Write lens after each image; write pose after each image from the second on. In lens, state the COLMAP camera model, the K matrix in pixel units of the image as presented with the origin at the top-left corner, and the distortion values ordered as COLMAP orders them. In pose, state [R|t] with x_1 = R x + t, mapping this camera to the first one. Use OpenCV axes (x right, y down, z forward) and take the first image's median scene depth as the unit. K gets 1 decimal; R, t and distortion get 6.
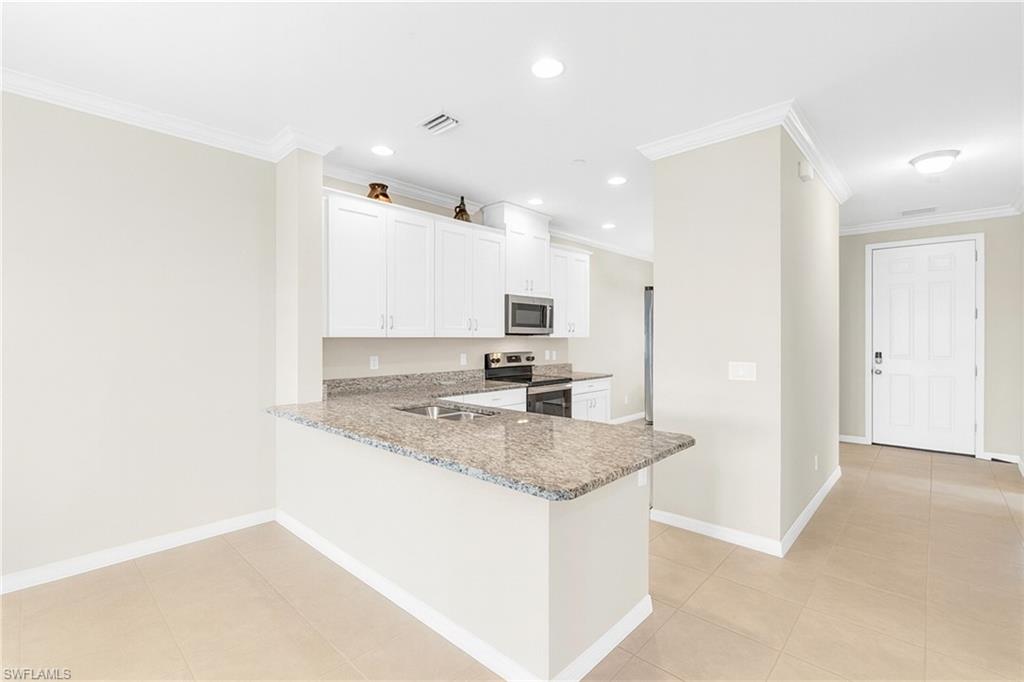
lens RADIAL K [[461.3, 0, 510.9], [0, 461.3, 337.9], [0, 0, 1]] dist [-0.000312, 0.000004]
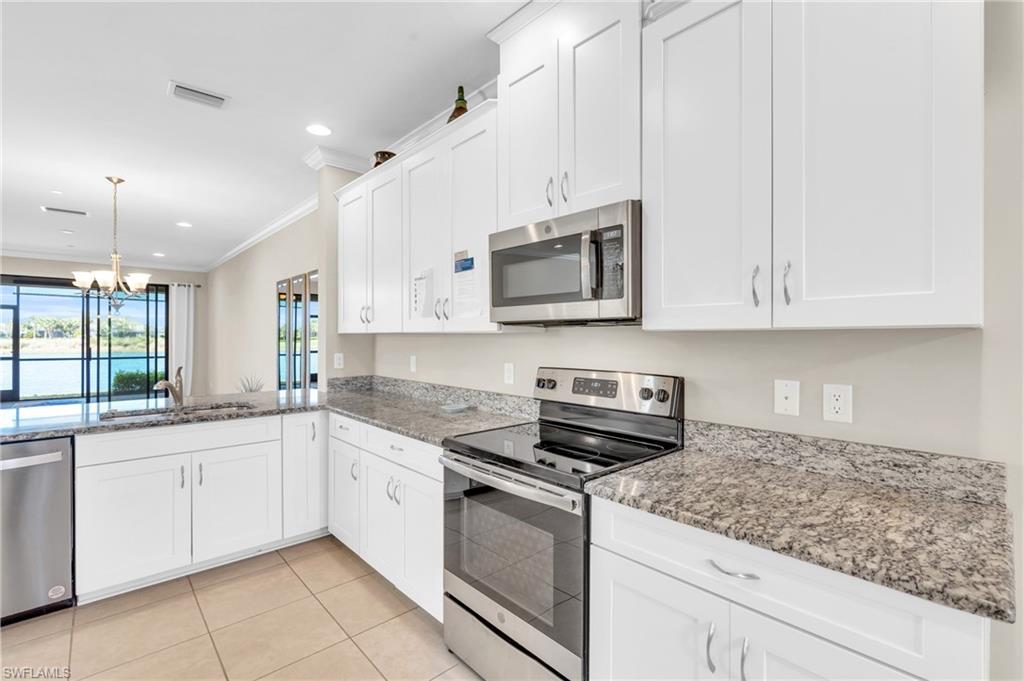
lens RADIAL K [[455.9, 0, 512.0], [0, 455.9, 335.2], [0, 0, 1]] dist [-0.000809, 0.000426]
pose [[-0.077989, -0.002943, -0.996950, 0.094014], [-0.000009, 0.999996, -0.002951, 0.000873], [0.996954, -0.000222, -0.077989, 0.230010]]
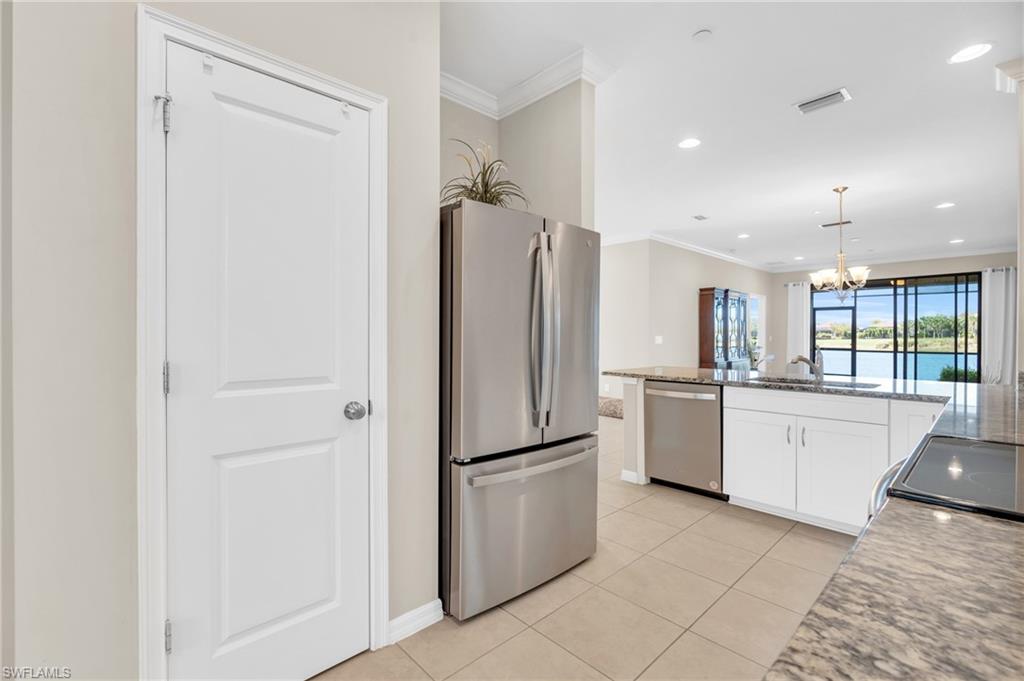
lens RADIAL K [[455.9, 0, 512.0], [0, 455.9, 335.2], [0, 0, 1]] dist [-0.000809, 0.000426]
pose [[-0.998229, -0.007490, 0.059023, 0.062587], [-0.007329, 0.999969, 0.002954, 0.006219], [-0.059043, 0.002516, -0.998252, 0.278110]]
